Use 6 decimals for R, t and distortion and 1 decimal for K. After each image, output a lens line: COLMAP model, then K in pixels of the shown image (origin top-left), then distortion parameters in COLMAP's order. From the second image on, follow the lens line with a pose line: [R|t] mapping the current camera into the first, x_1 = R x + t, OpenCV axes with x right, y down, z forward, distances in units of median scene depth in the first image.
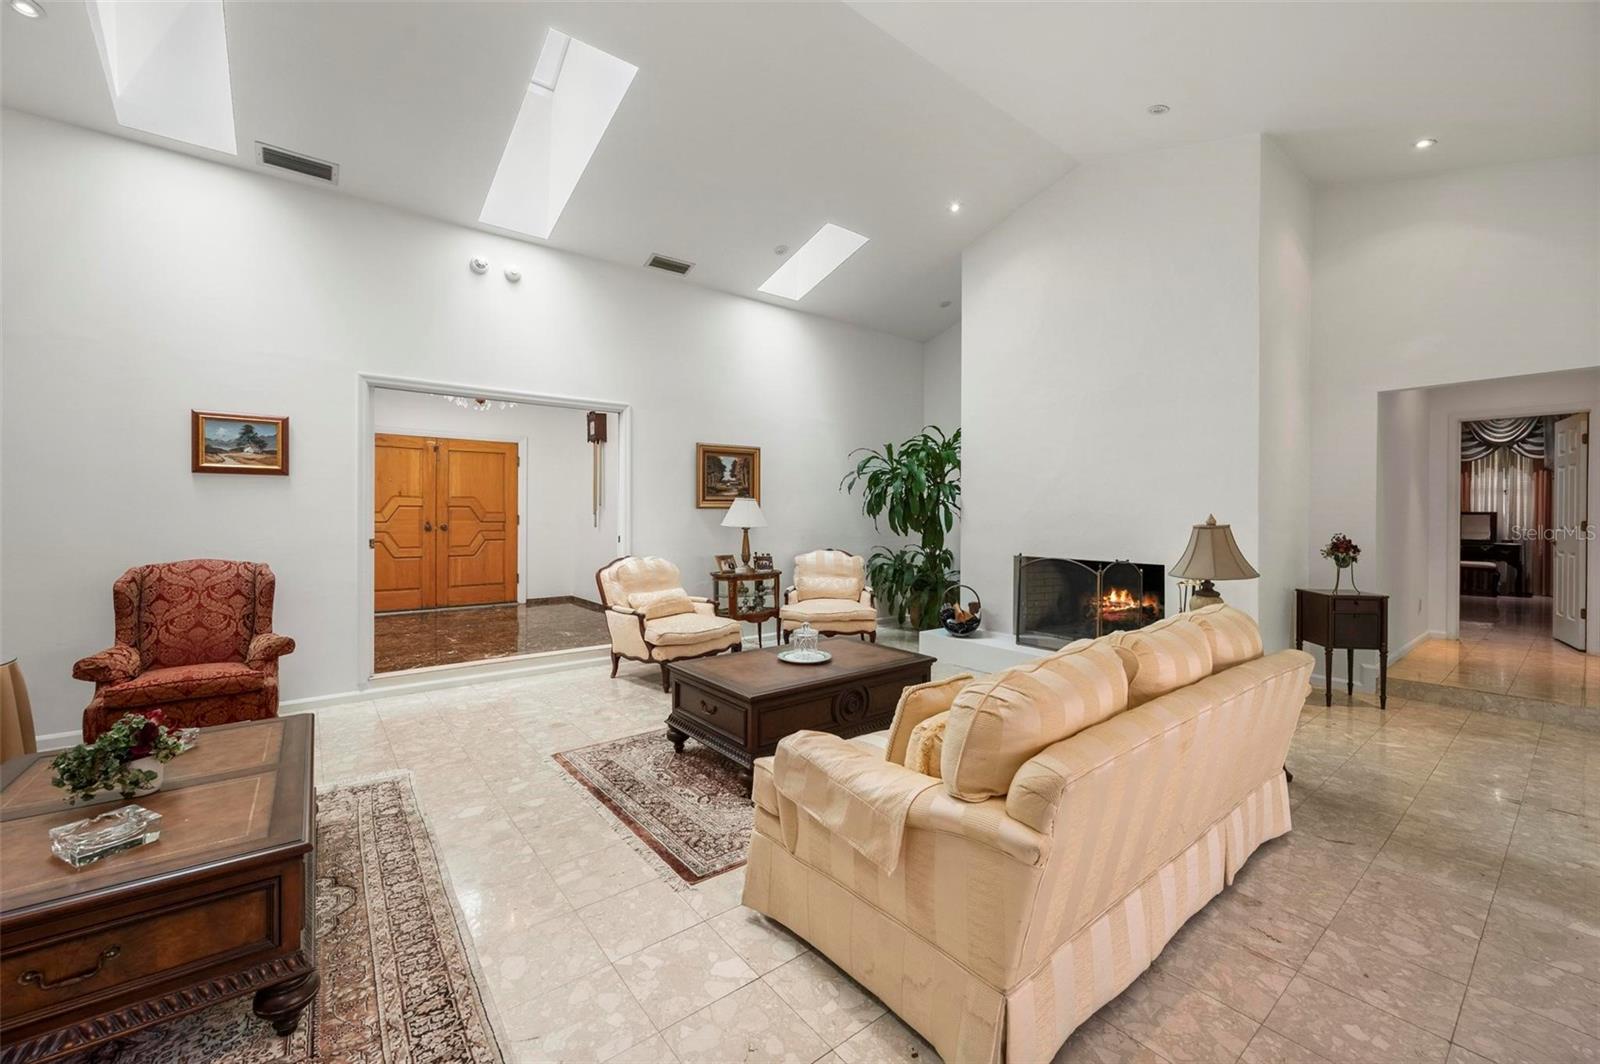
lens RADIAL K [[625.3, 0, 802.6], [0, 625.3, 519.3], [0, 0, 1]] dist [0.001085, 0.000108]
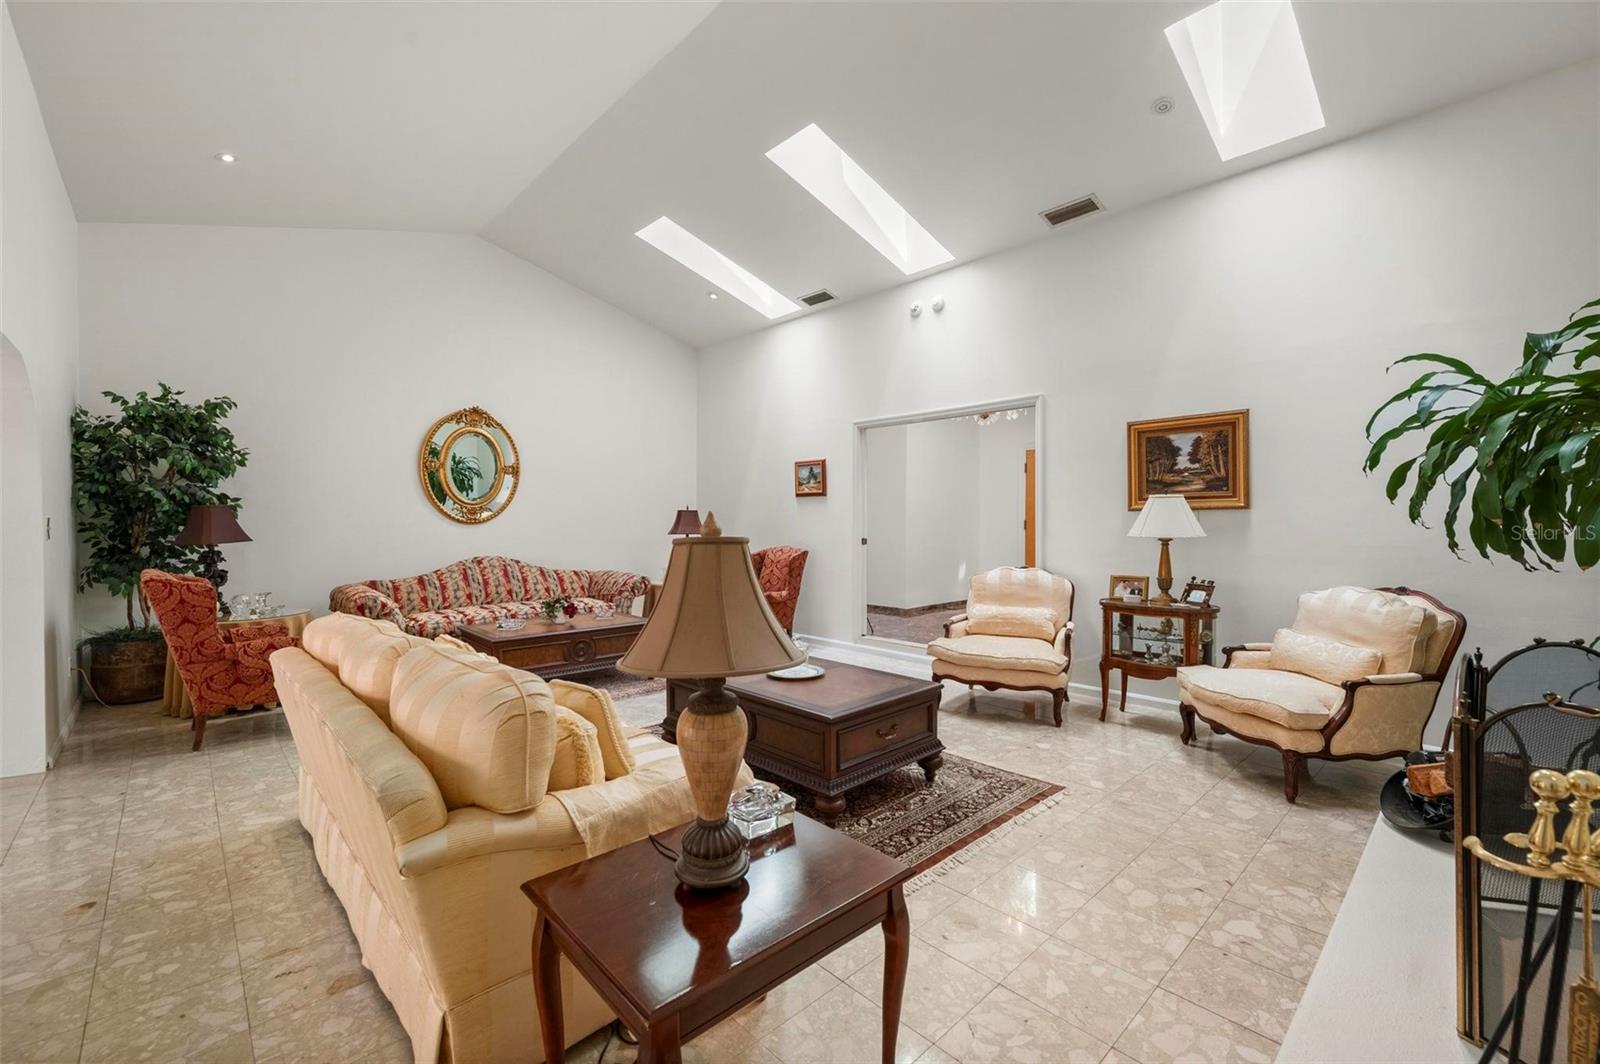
lens RADIAL K [[661.7, 0, 800.0], [0, 661.7, 532.0], [0, 0, 1]] dist [-0.000336, -0.000186]
pose [[0.093826, 0.013637, -0.995495, 0.621705], [-0.006505, 0.999893, 0.013084, -0.000037], [0.995567, 0.005248, 0.093904, 0.578877]]
